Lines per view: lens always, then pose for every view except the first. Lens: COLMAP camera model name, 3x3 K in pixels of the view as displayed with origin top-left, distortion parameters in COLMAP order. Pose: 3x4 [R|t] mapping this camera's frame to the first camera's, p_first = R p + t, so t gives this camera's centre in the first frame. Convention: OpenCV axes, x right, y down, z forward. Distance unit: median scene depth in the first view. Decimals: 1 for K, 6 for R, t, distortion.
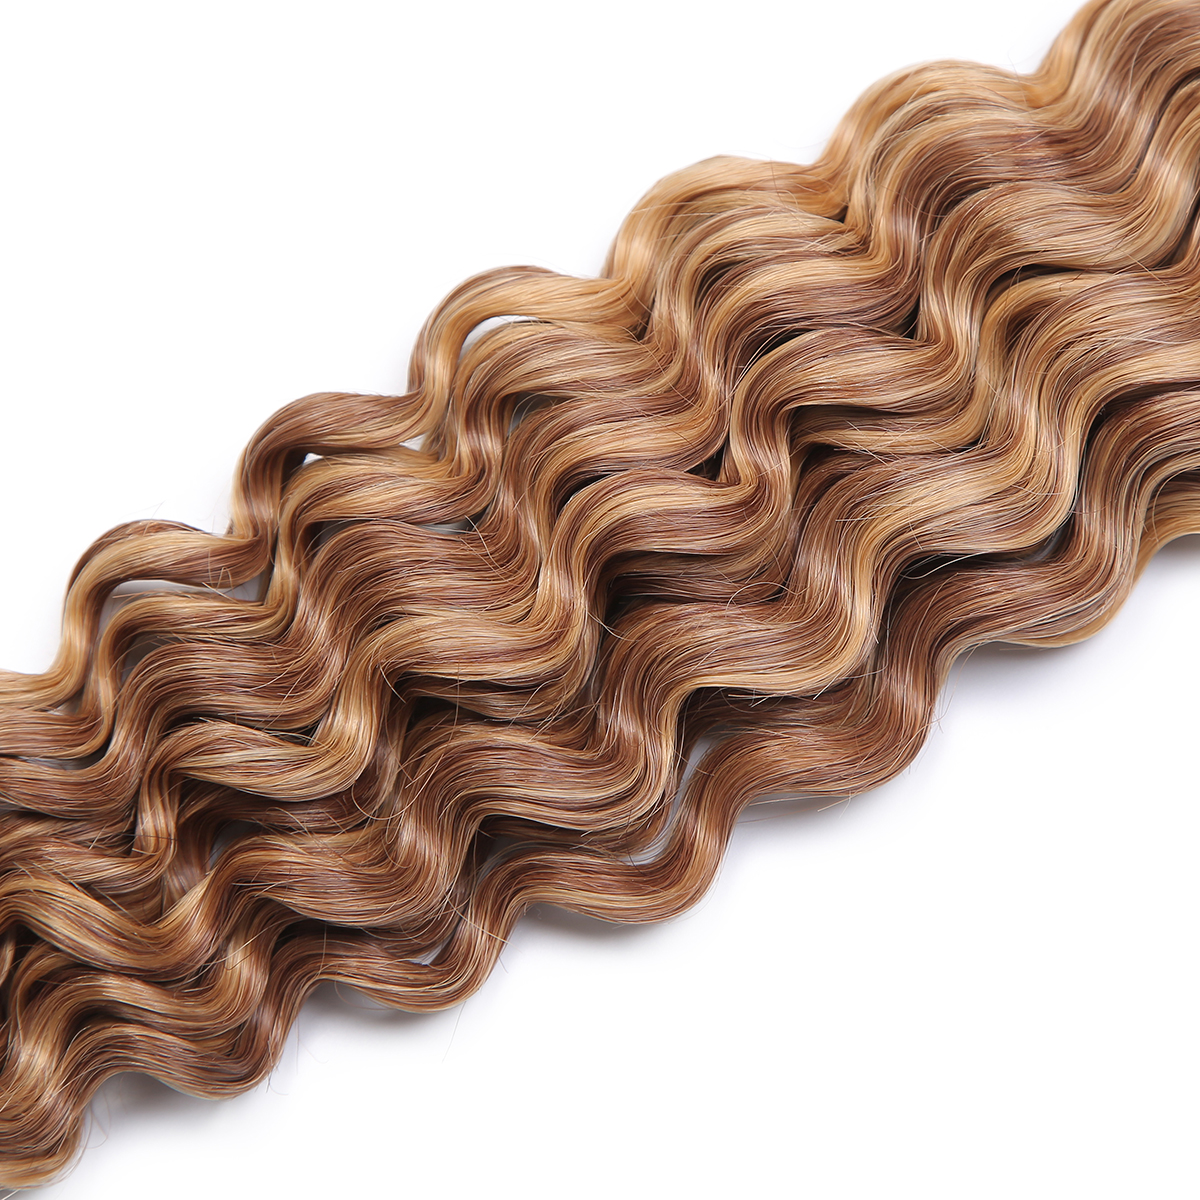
lens RADIAL K [[4948.2, 0, 665.8], [0, 4948.2, 530.6], [0, 0, 1]] dist [0.336911, 0.000000]
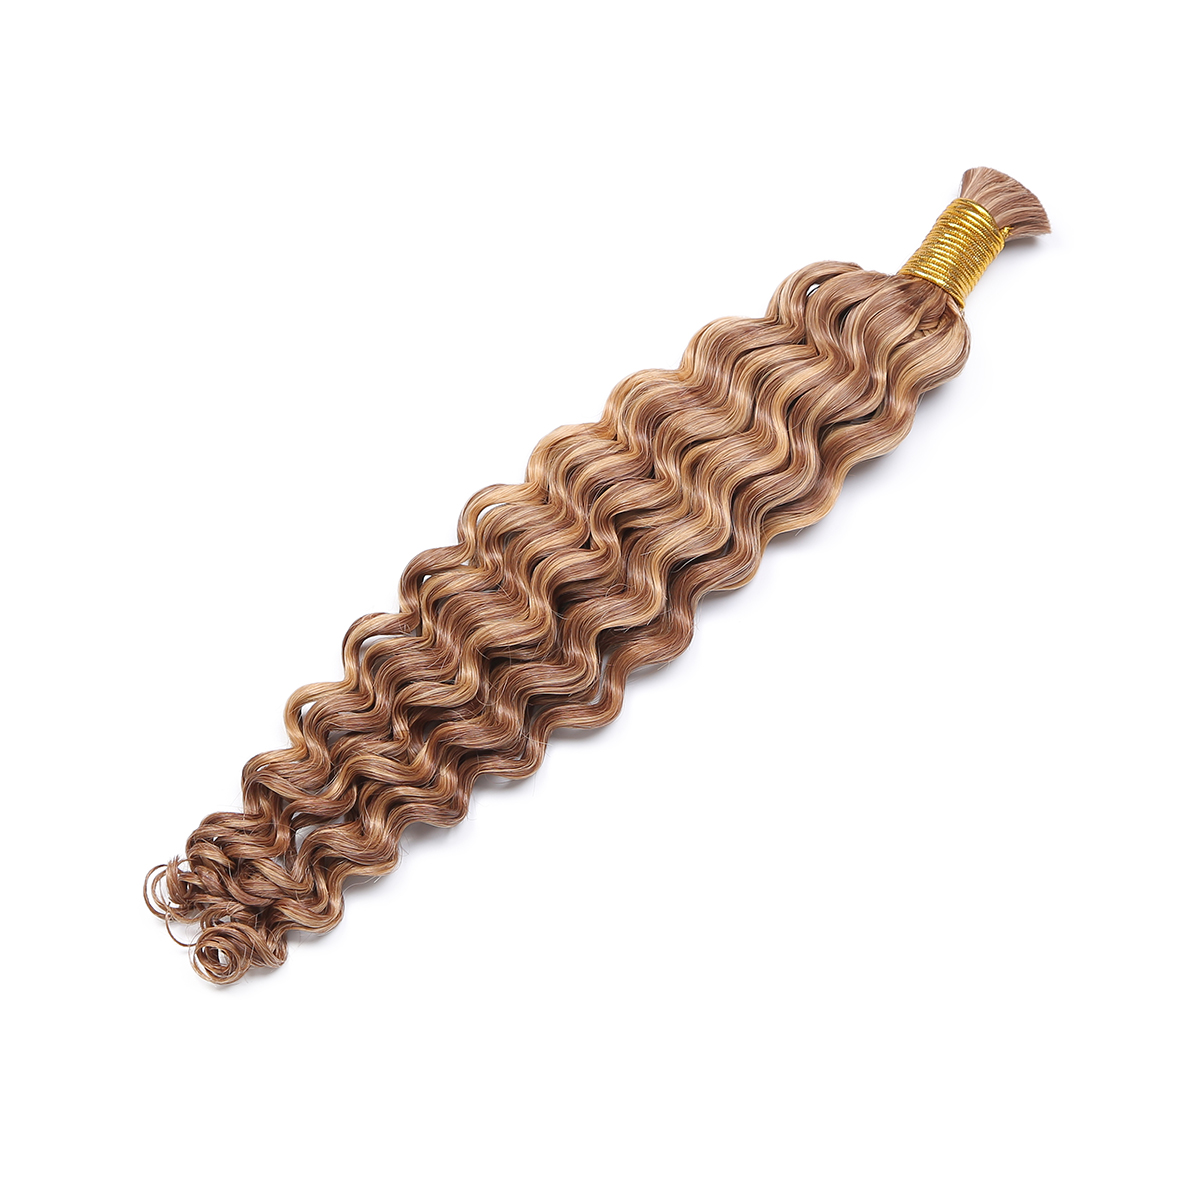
lens RADIAL K [[3515.1, 0, 610.5], [0, 3515.1, 598.9], [0, 0, 1]] dist [0.265057, 0.000000]
pose [[0.976794, -0.205574, 0.060109, -0.091674], [0.208563, 0.976804, -0.048539, 0.102479], [-0.048737, 0.059950, 0.997011, -0.770263]]
